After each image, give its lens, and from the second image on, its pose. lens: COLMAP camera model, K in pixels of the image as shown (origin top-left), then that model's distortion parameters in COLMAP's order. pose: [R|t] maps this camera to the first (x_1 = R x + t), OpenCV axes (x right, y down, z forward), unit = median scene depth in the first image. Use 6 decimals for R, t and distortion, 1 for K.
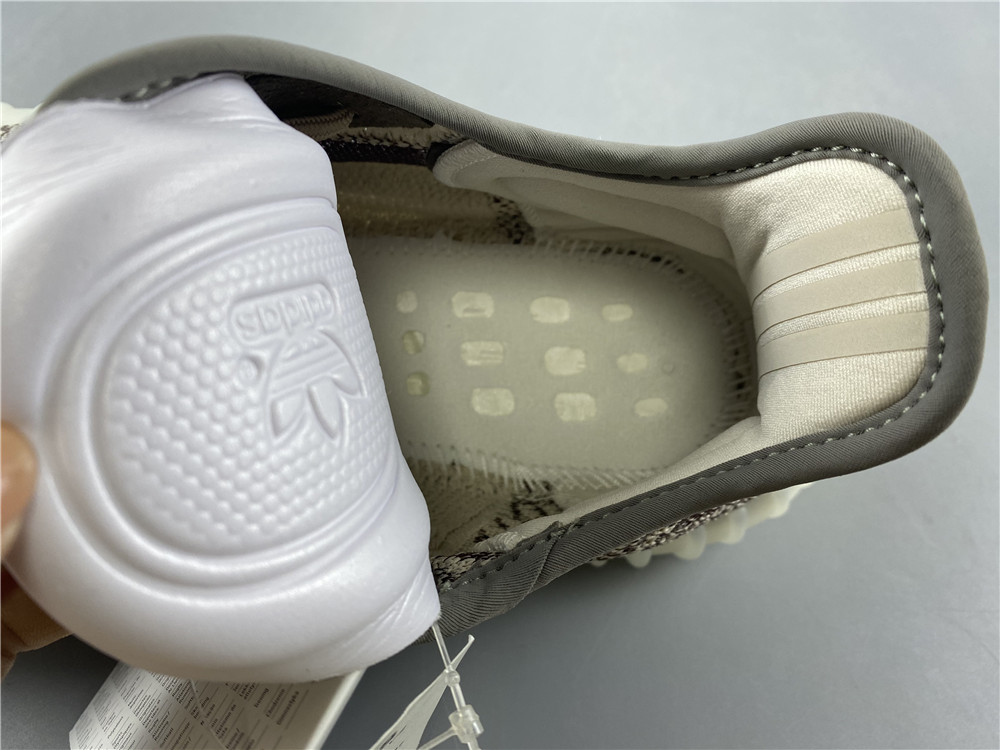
lens RADIAL K [[734.2, 0, 500.0], [0, 734.2, 375.0], [0, 0, 1]] dist [0.080570, -0.314061]
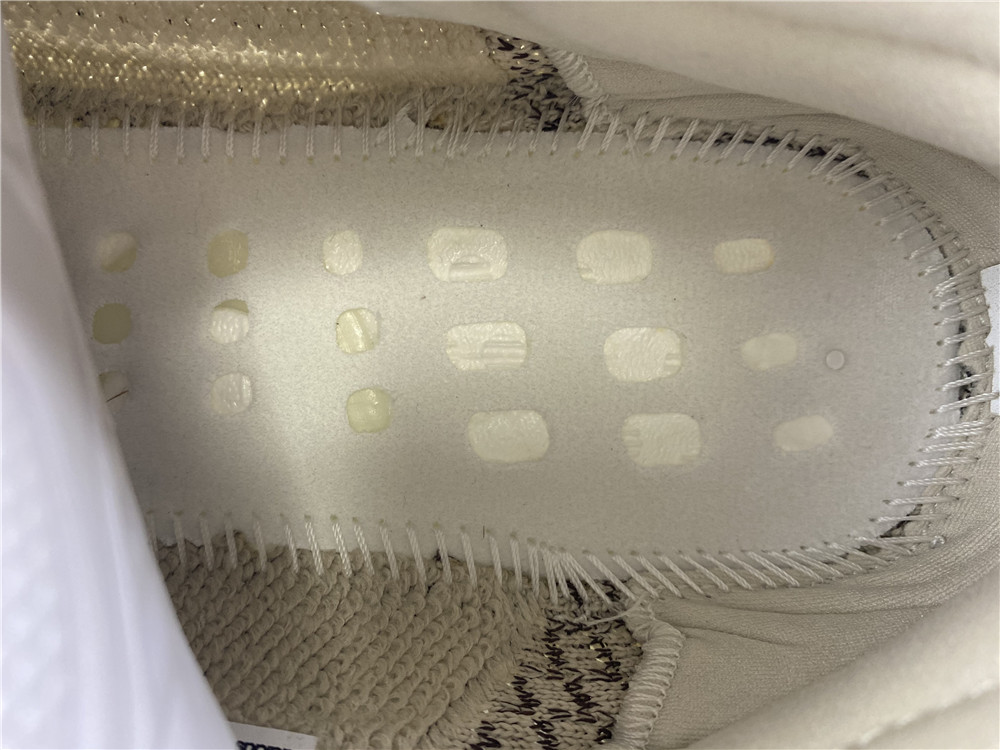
lens RADIAL K [[734.2, 0, 500.0], [0, 734.2, 375.0], [0, 0, 1]] dist [0.080570, -0.314061]
pose [[0.997435, -0.017453, -0.069419, 0.021825], [0.027751, 0.988254, 0.150282, -0.088619], [0.065981, -0.151823, 0.986203, 0.465181]]
